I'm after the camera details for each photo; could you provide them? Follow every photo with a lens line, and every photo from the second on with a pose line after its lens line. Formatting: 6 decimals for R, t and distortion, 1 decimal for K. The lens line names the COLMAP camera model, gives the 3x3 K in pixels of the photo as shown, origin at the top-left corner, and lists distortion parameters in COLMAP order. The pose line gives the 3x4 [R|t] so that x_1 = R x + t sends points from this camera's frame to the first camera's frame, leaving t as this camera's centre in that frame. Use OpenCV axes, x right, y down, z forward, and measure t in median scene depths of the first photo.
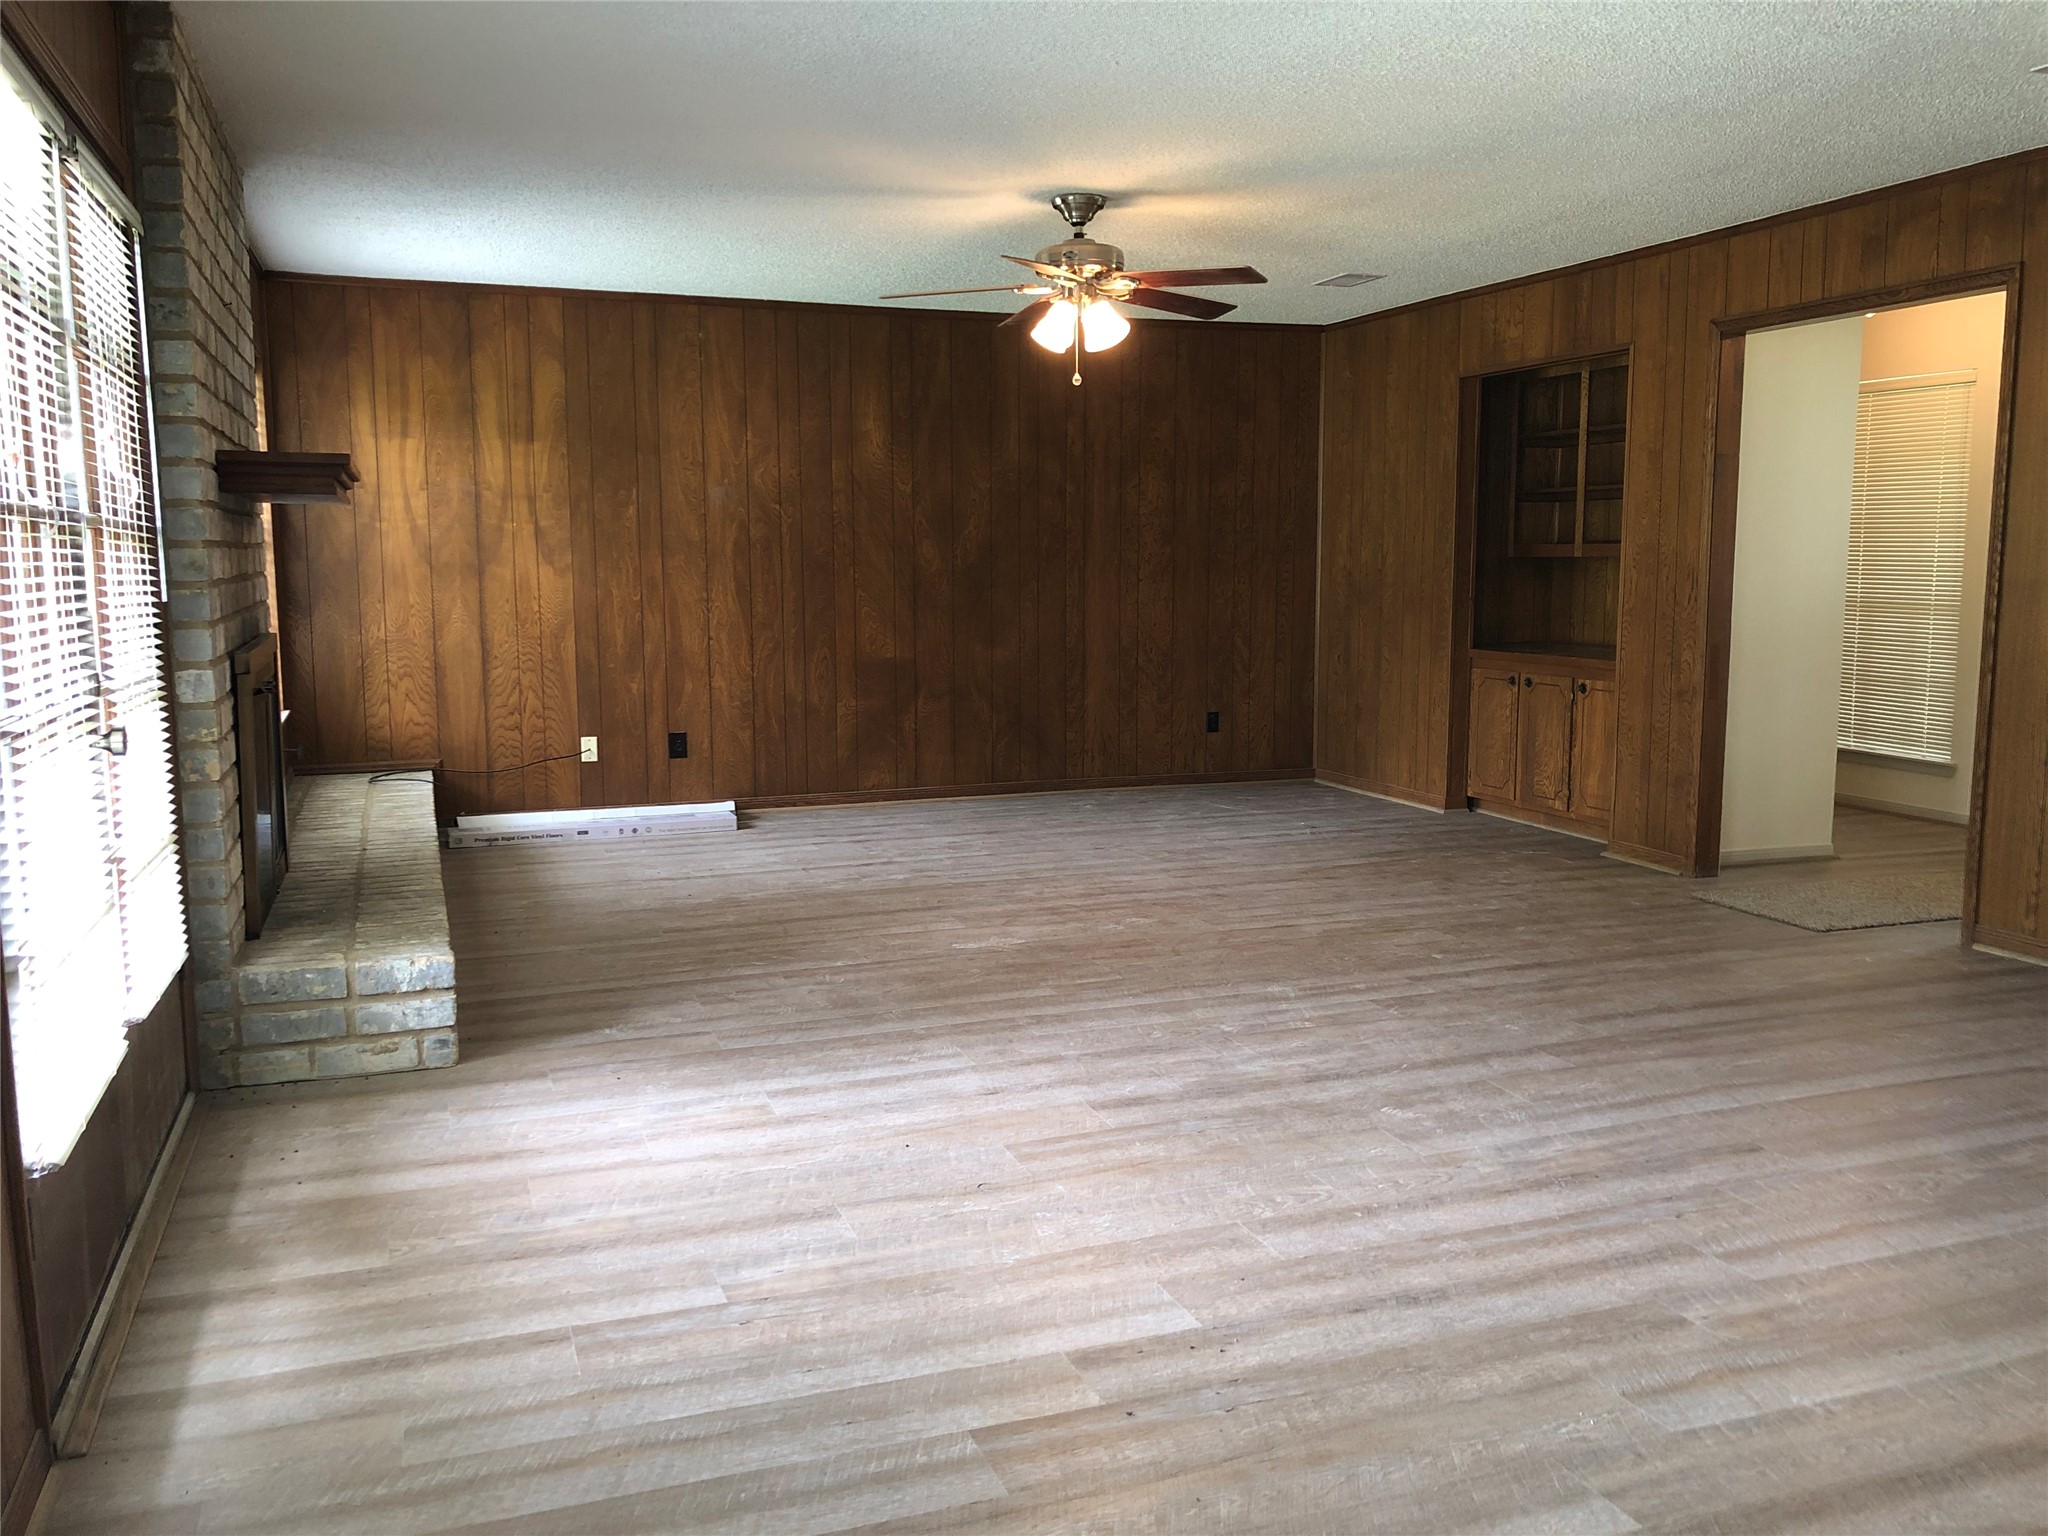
lens RADIAL K [[1677.1, 0, 1031.9], [0, 1677.1, 775.8], [0, 0, 1]] dist [0.053285, -0.064805]
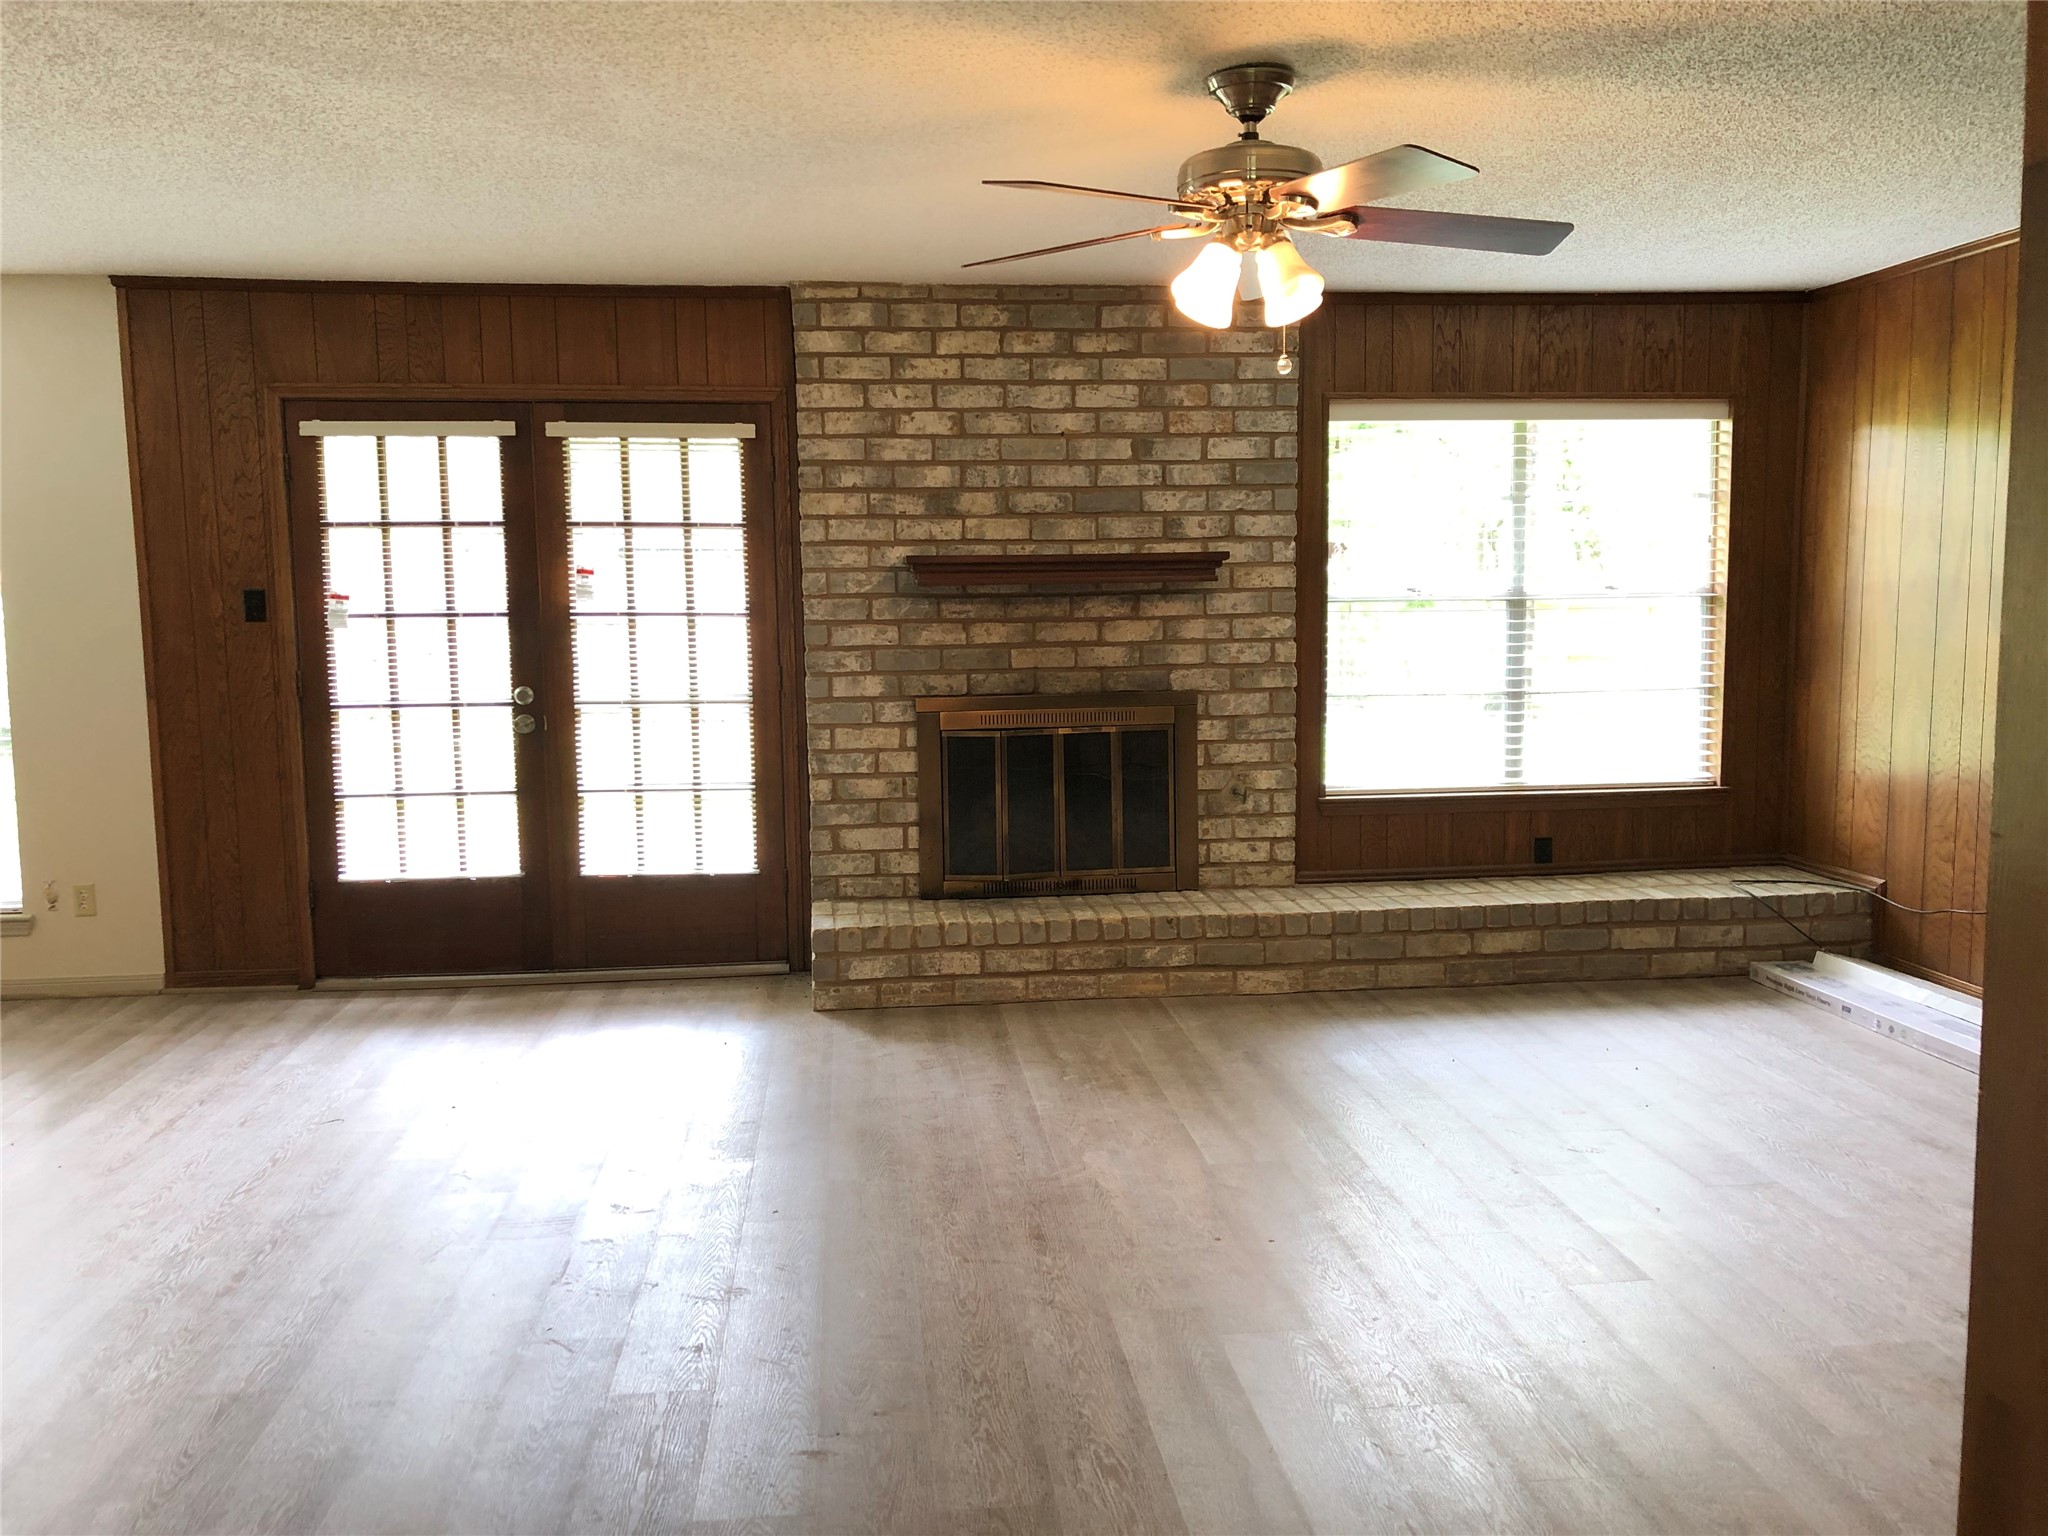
lens RADIAL K [[1677.1, 0, 1040.7], [0, 1677.1, 774.7], [0, 0, 1]] dist [0.053285, -0.064805]
pose [[-0.246593, 0.113412, -0.962460, 1.195734], [-0.114965, 0.982693, 0.145251, -0.310457], [0.962276, 0.146468, -0.229287, 1.973916]]
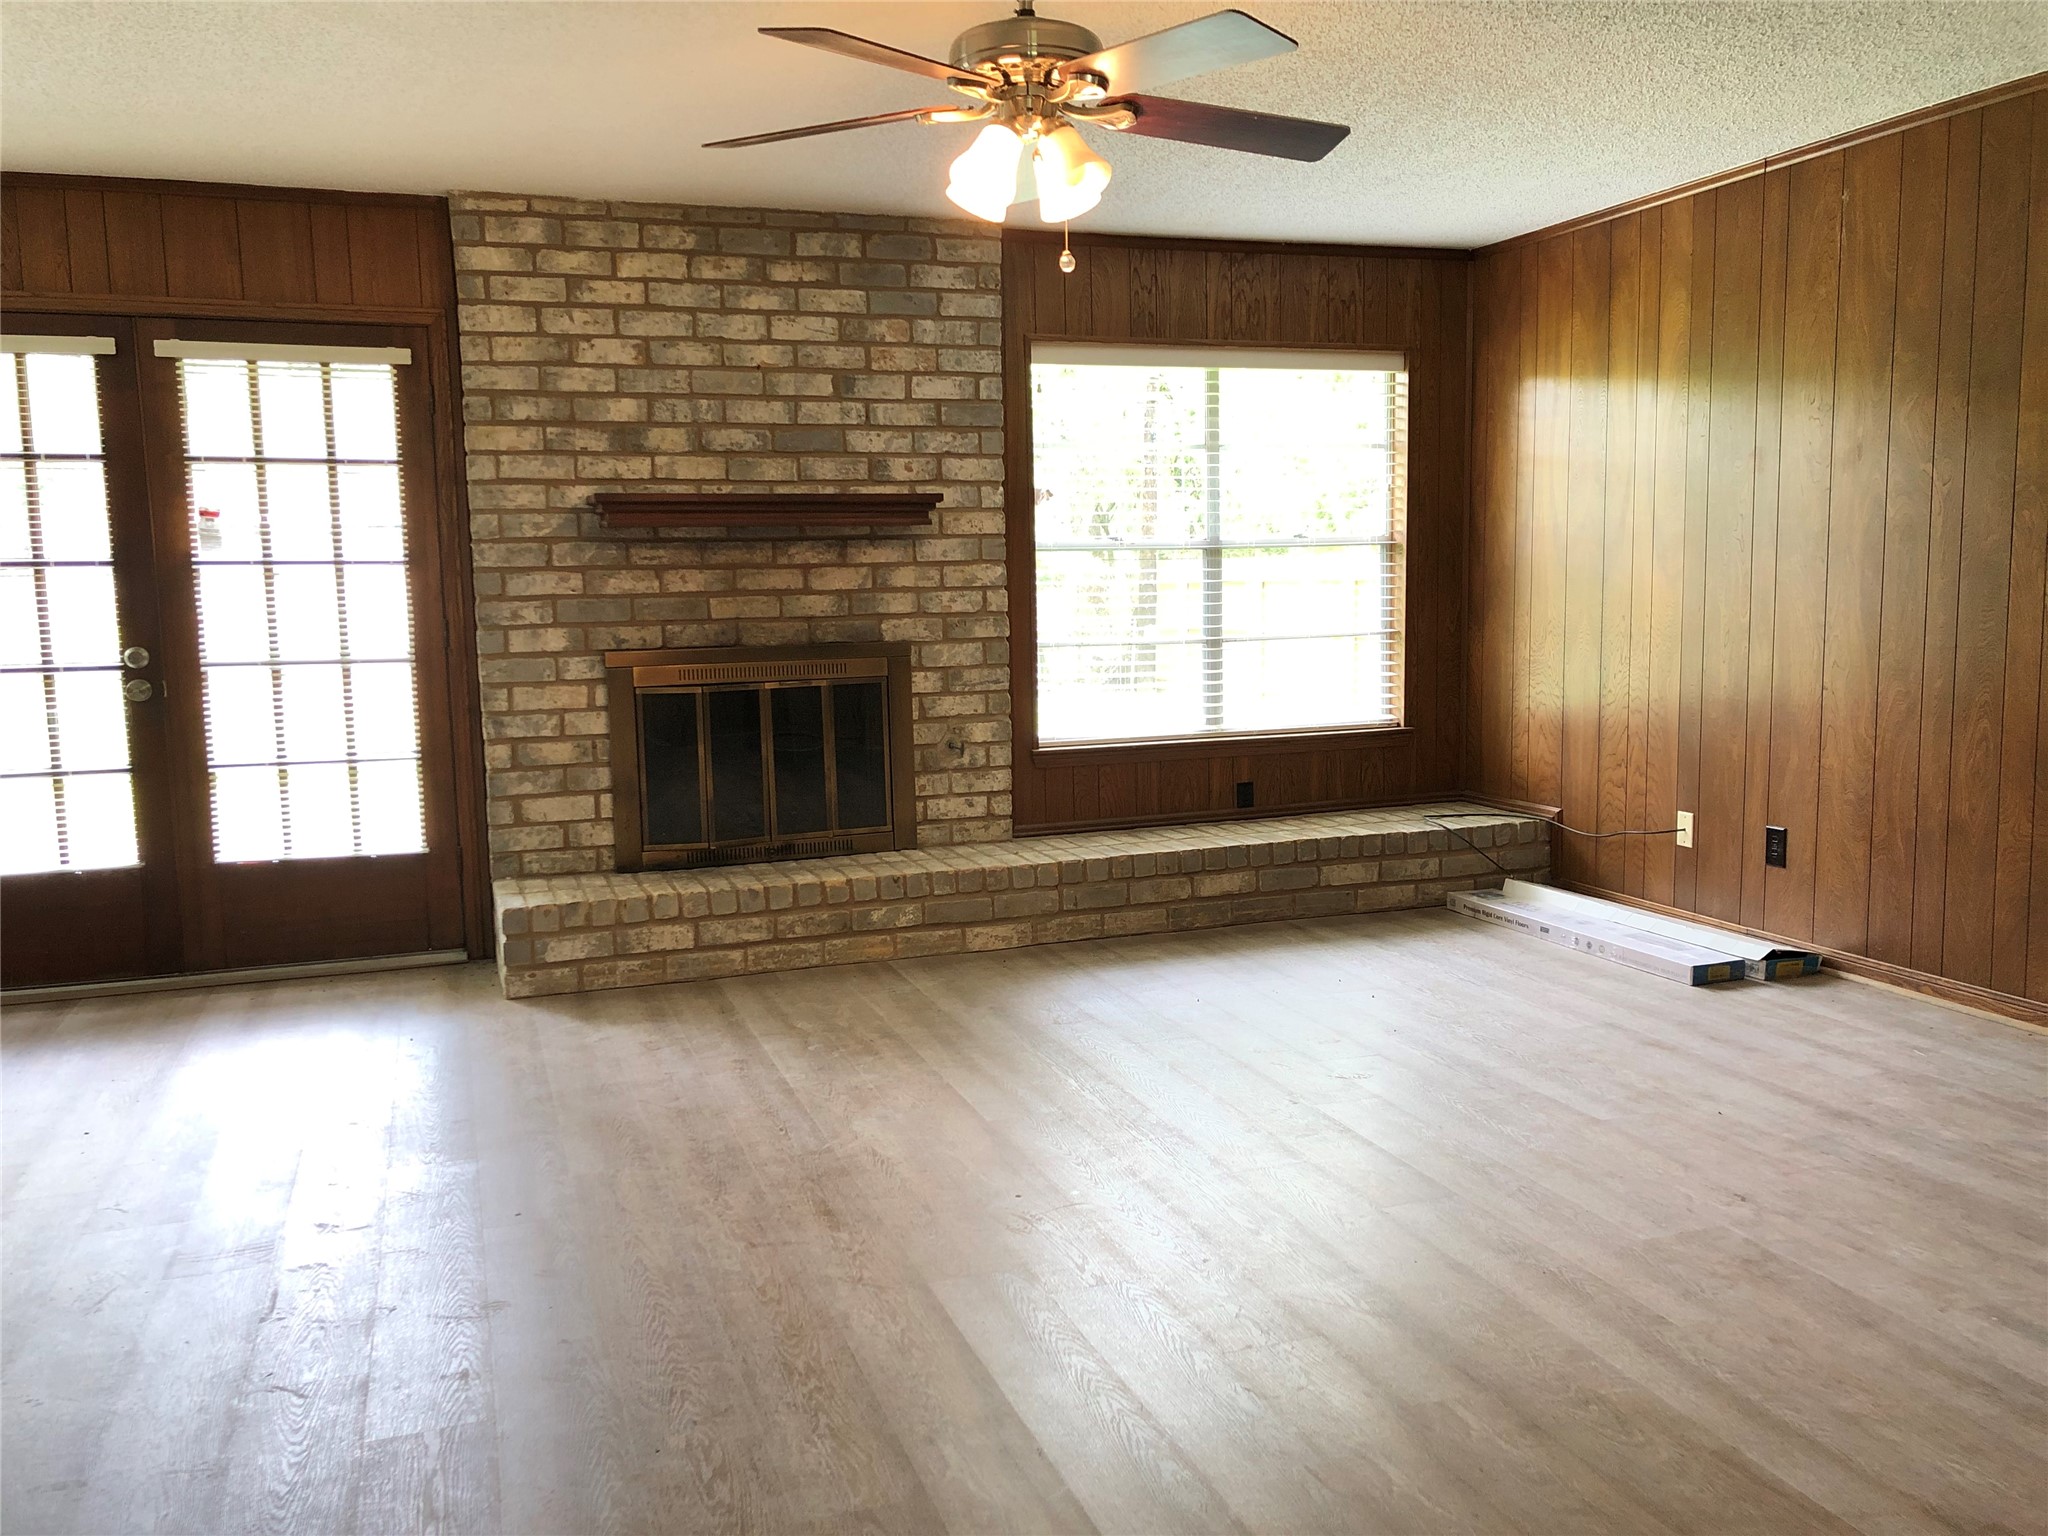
lens RADIAL K [[1677.1, 0, 1050.7], [0, 1677.1, 761.6], [0, 0, 1]] dist [0.053285, -0.064805]
pose [[-0.012819, 0.116878, -0.993063, 1.130851], [-0.113013, 0.986612, 0.117578, -0.247654], [0.993511, 0.113736, 0.000562, 1.857326]]
